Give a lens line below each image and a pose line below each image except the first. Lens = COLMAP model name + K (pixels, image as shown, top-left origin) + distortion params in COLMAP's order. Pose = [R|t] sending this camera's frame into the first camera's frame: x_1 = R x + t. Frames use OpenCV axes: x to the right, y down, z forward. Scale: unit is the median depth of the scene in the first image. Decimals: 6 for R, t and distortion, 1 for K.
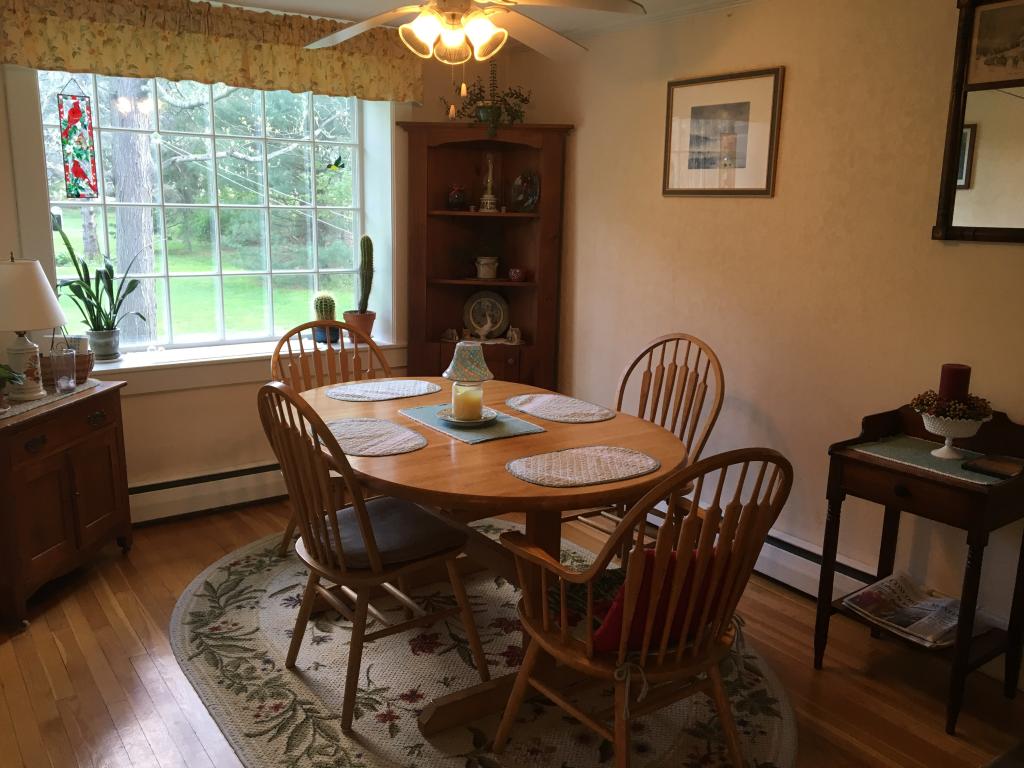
lens RADIAL K [[861.2, 0, 501.7], [0, 861.2, 386.2], [0, 0, 1]] dist [0.071005, -0.100584]
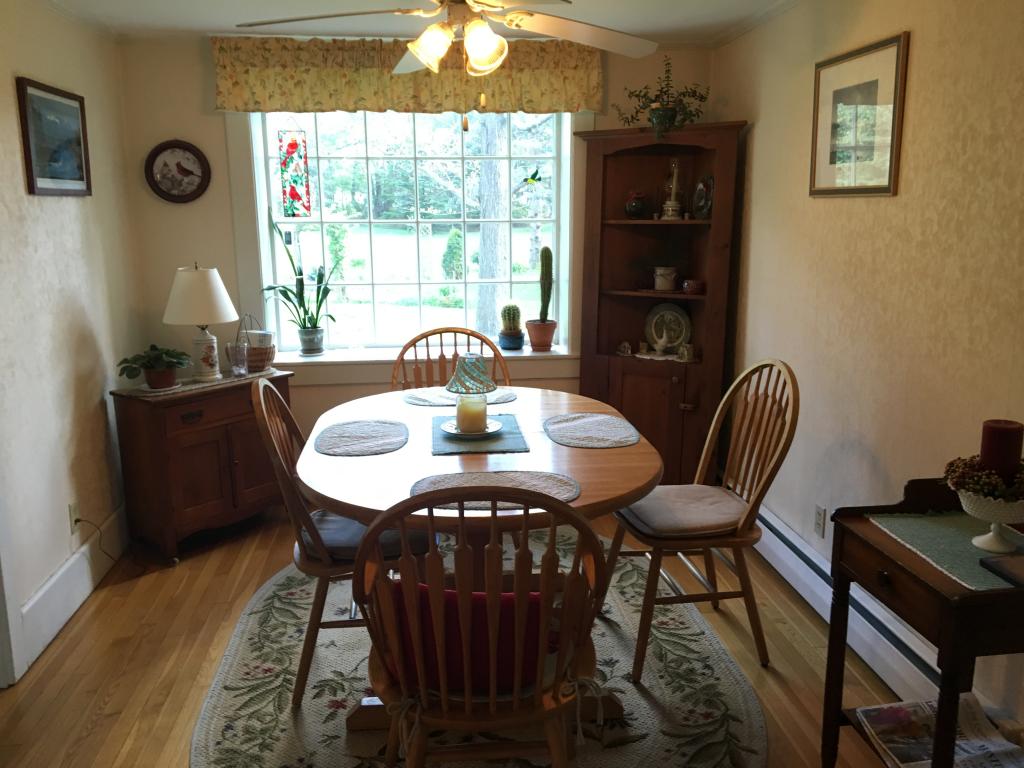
lens RADIAL K [[861.2, 0, 504.8], [0, 861.2, 383.8], [0, 0, 1]] dist [0.071005, -0.100584]
pose [[0.867140, 0.072853, -0.492707, 0.377510], [-0.079161, 0.996829, 0.008075, -0.021359], [0.491733, 0.032001, 0.870158, 0.121768]]
